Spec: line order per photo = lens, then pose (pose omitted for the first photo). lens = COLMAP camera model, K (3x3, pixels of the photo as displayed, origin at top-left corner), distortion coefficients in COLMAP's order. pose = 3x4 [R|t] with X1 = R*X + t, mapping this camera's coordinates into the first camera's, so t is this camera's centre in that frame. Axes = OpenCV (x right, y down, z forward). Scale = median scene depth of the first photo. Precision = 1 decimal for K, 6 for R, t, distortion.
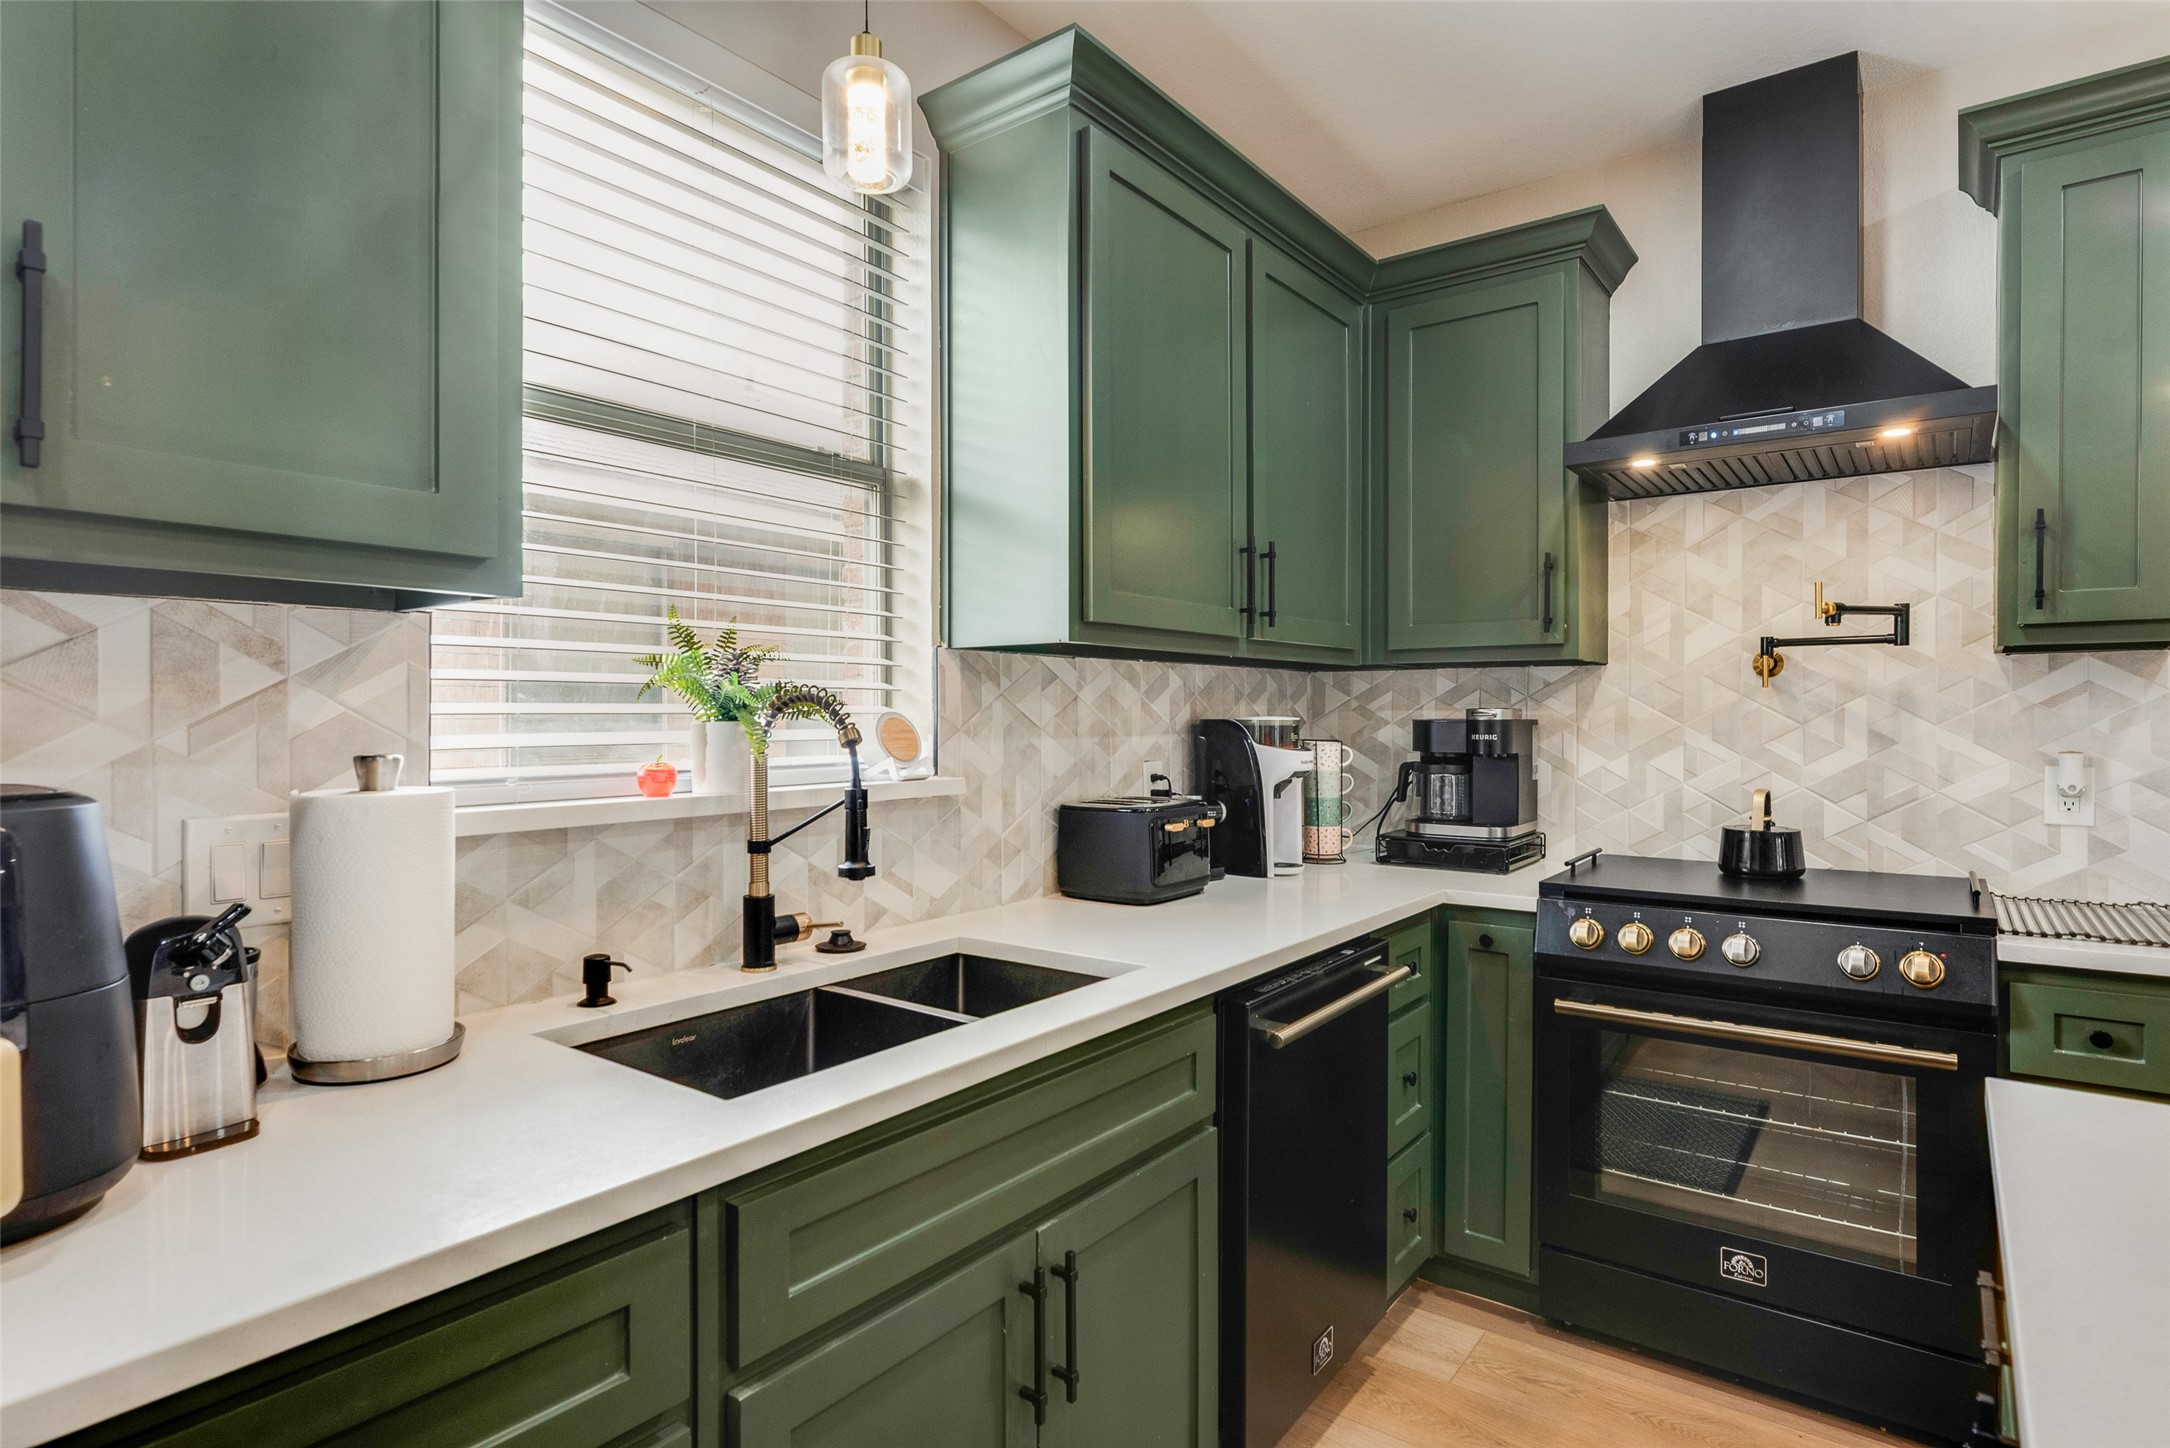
lens RADIAL K [[1117.8, 0, 1086.1], [0, 1117.8, 722.2], [0, 0, 1]] dist [-0.000479, -0.000991]
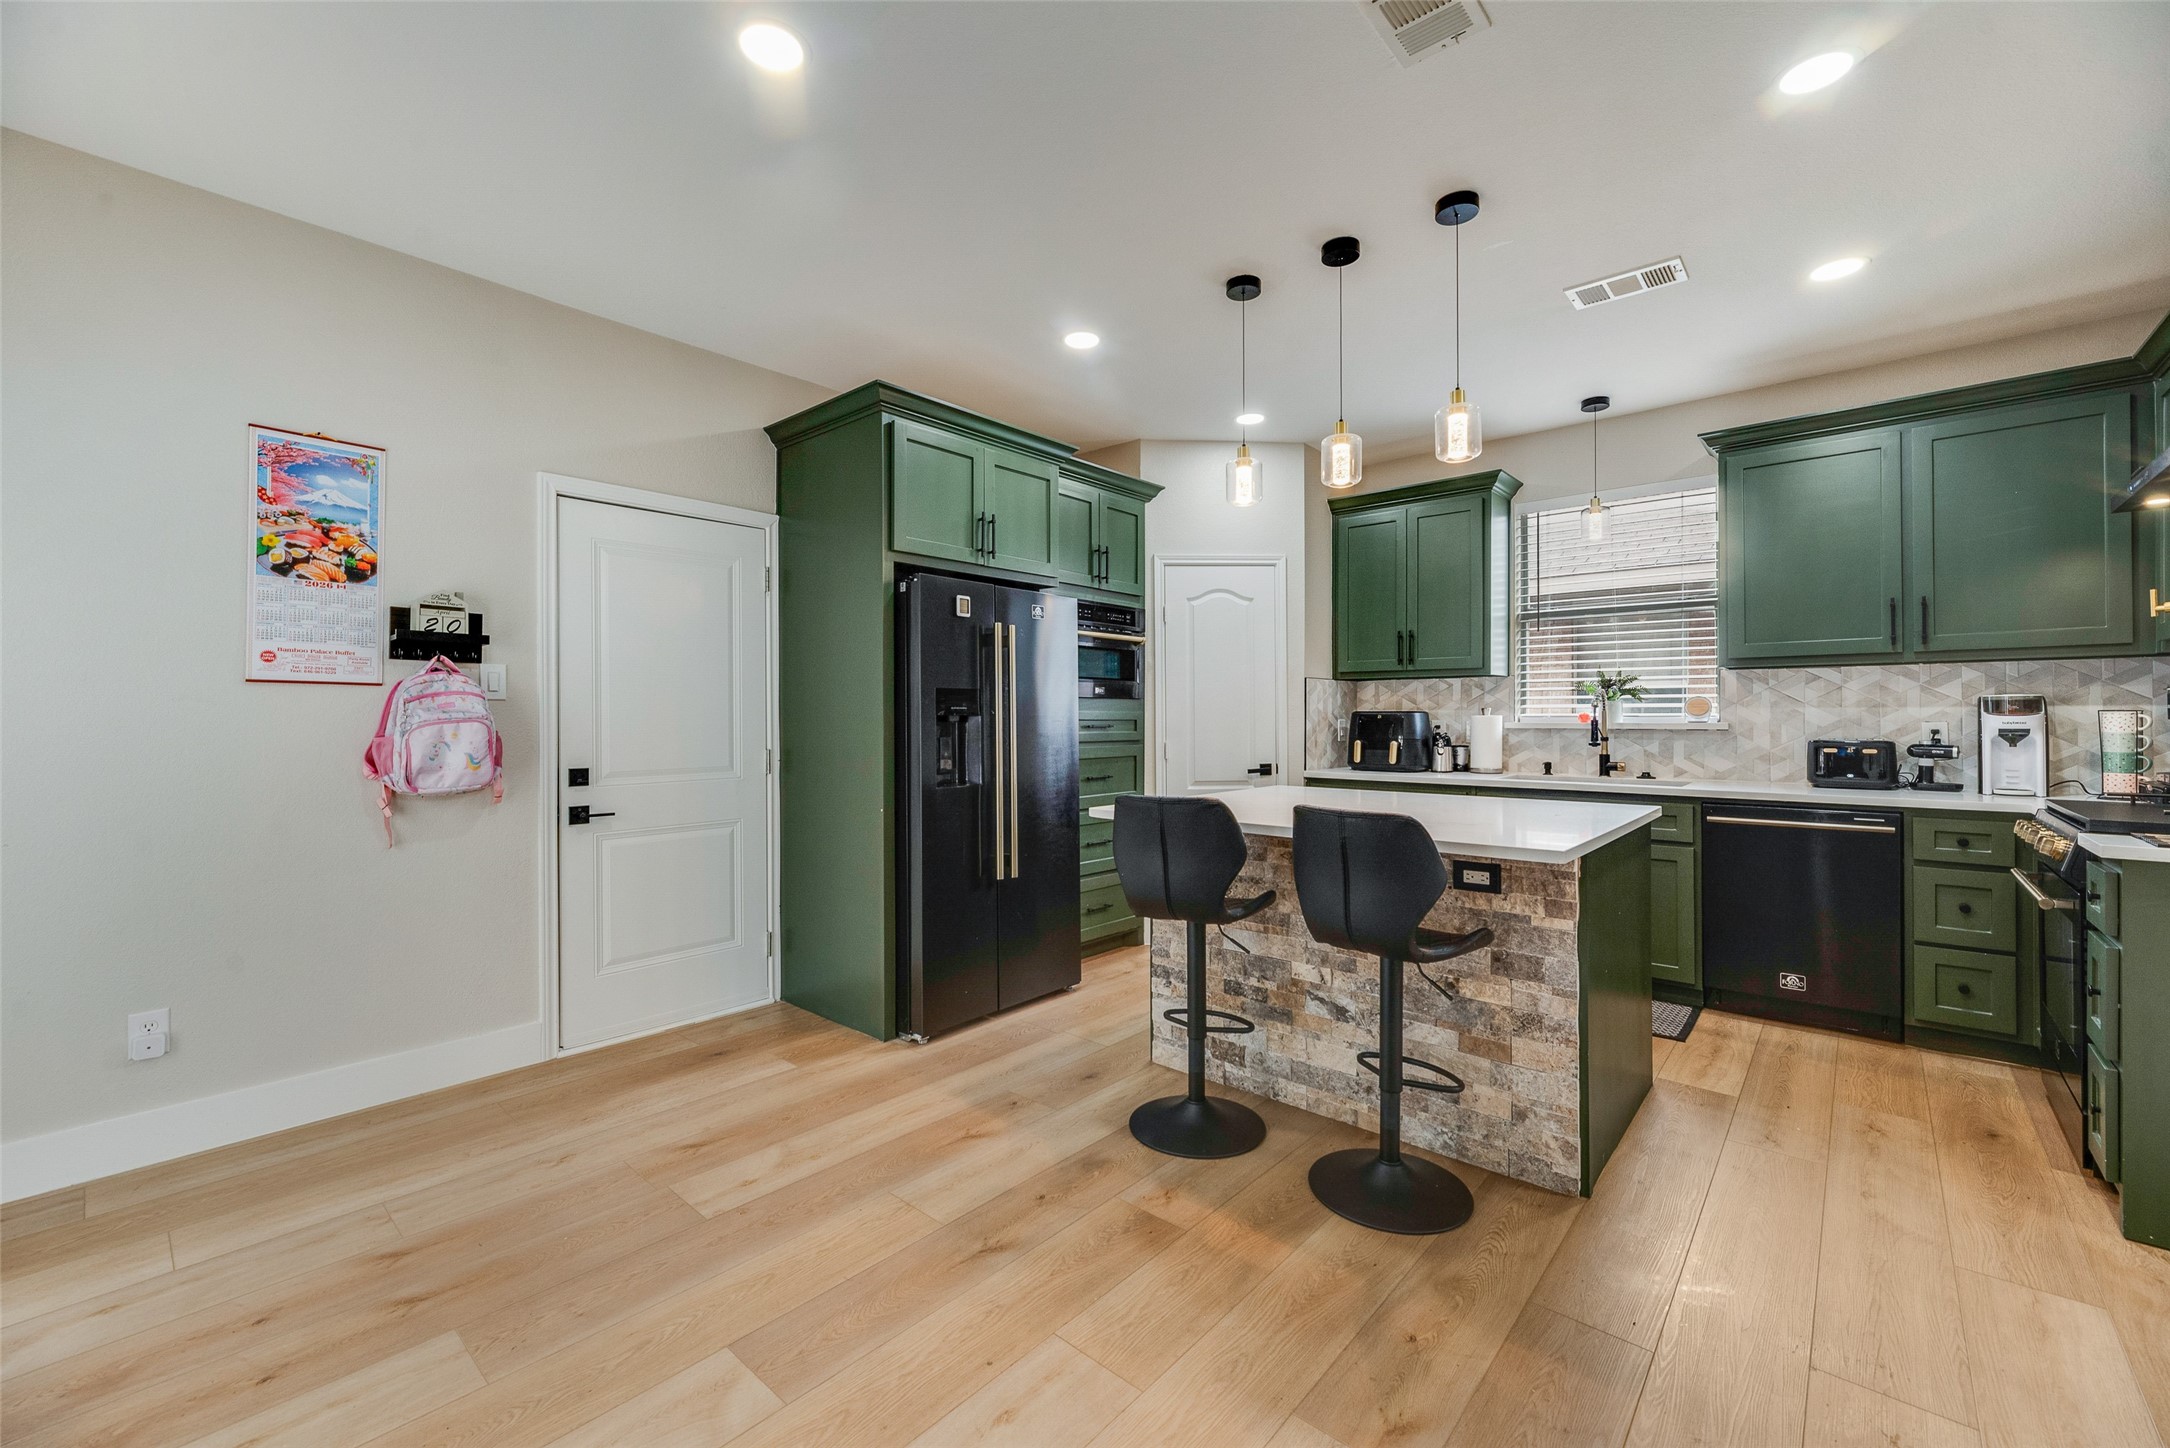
lens RADIAL K [[877.0, 0, 1089.8], [0, 877.0, 714.8], [0, 0, 1]] dist [0.000626, 0.000246]
pose [[-0.076095, 0.001501, -0.997099, 1.717198], [-0.004486, 0.999988, 0.001847, 0.031425], [0.997090, 0.004614, -0.076087, -0.214988]]
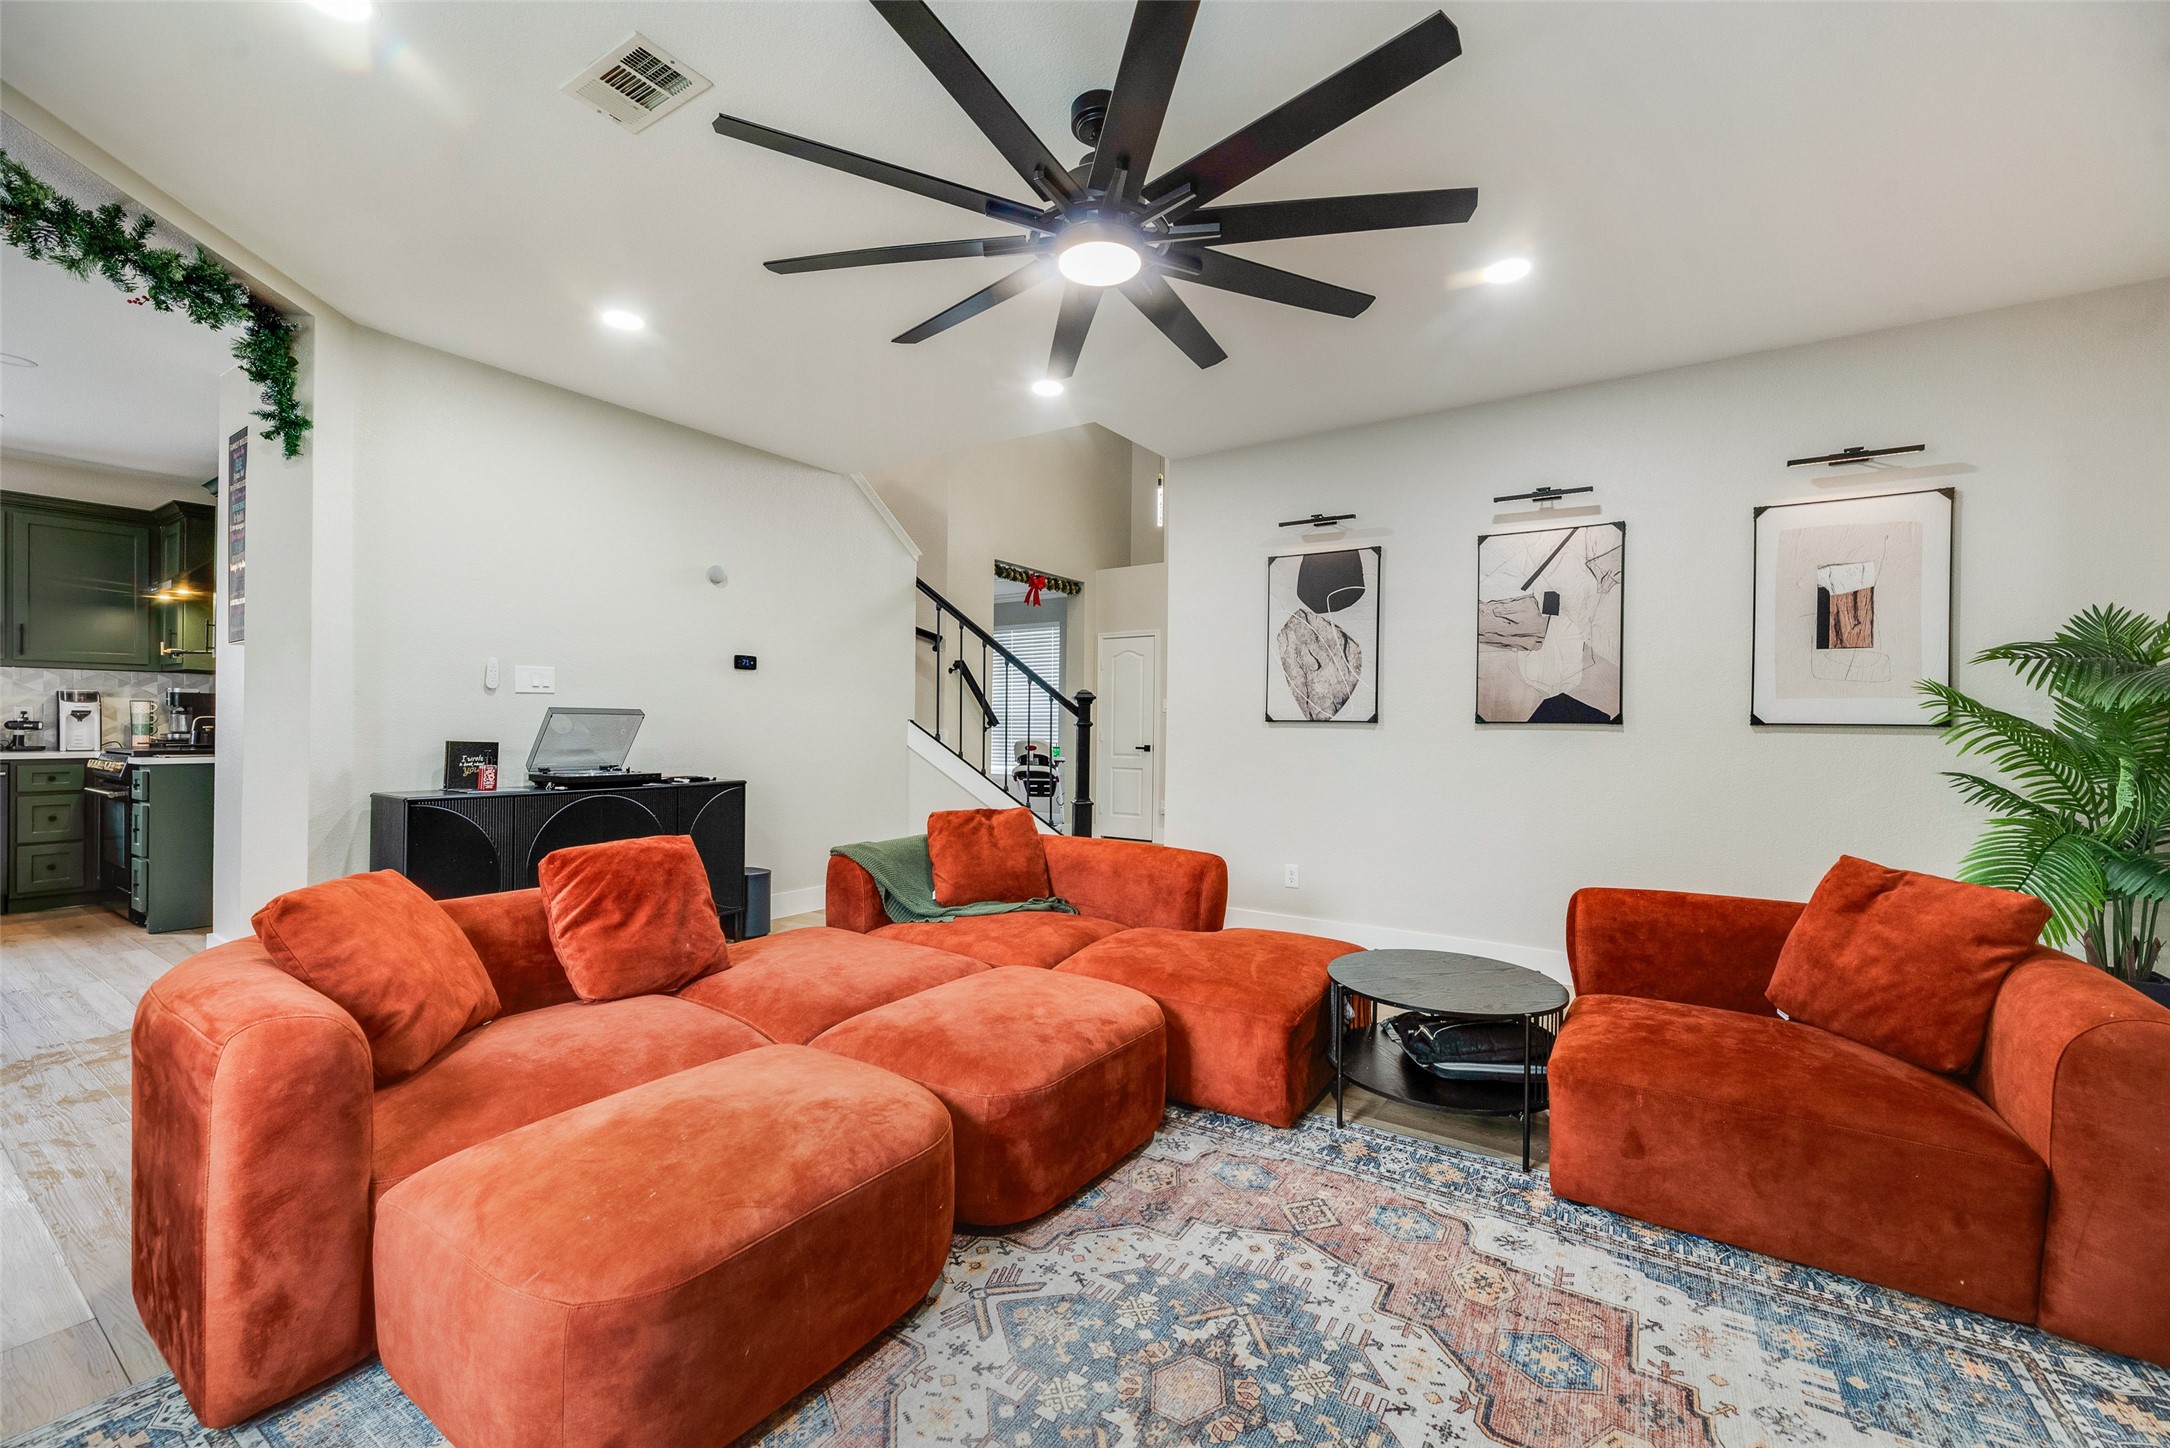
lens RADIAL K [[877.0, 0, 1080.1], [0, 877.0, 720.7], [0, 0, 1]] dist [0.000626, 0.000246]
pose [[0.998346, 0.012641, 0.056093, 2.733452], [-0.011968, 0.999853, -0.012316, 0.073755], [-0.056240, 0.011625, 0.998350, -1.334414]]
